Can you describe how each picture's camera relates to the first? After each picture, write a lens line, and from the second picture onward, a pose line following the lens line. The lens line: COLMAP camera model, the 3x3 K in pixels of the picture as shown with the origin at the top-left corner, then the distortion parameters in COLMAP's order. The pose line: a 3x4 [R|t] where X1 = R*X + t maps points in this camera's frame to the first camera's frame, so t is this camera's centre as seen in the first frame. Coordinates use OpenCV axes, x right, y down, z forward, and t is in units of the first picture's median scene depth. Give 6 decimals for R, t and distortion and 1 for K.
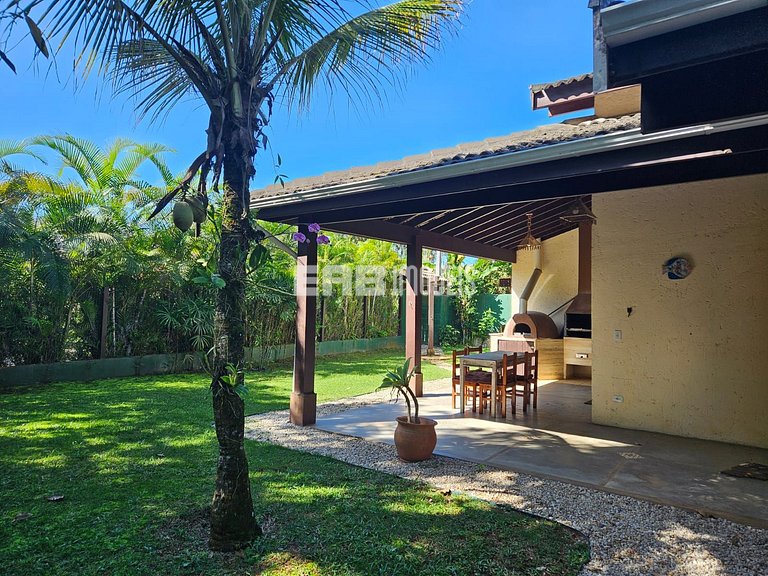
lens RADIAL K [[513.4, 0, 384.9], [0, 513.4, 285.7], [0, 0, 1]] dist [0.076955, -0.054021]
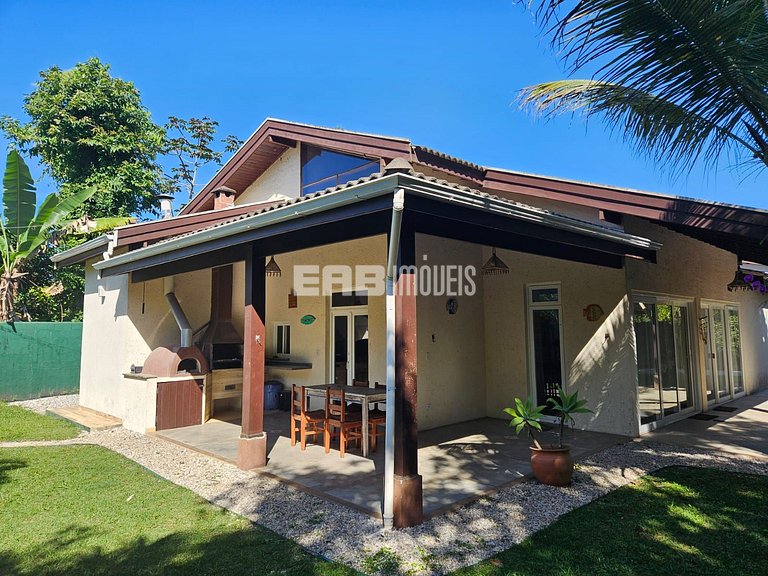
lens RADIAL K [[513.4, 0, 379.5], [0, 513.4, 284.5], [0, 0, 1]] dist [0.076955, -0.054021]
pose [[0.175738, 0.071064, 0.981869, -0.880801], [-0.022451, 0.997421, -0.068171, 0.006558], [-0.984181, -0.010064, 0.176881, 0.943956]]
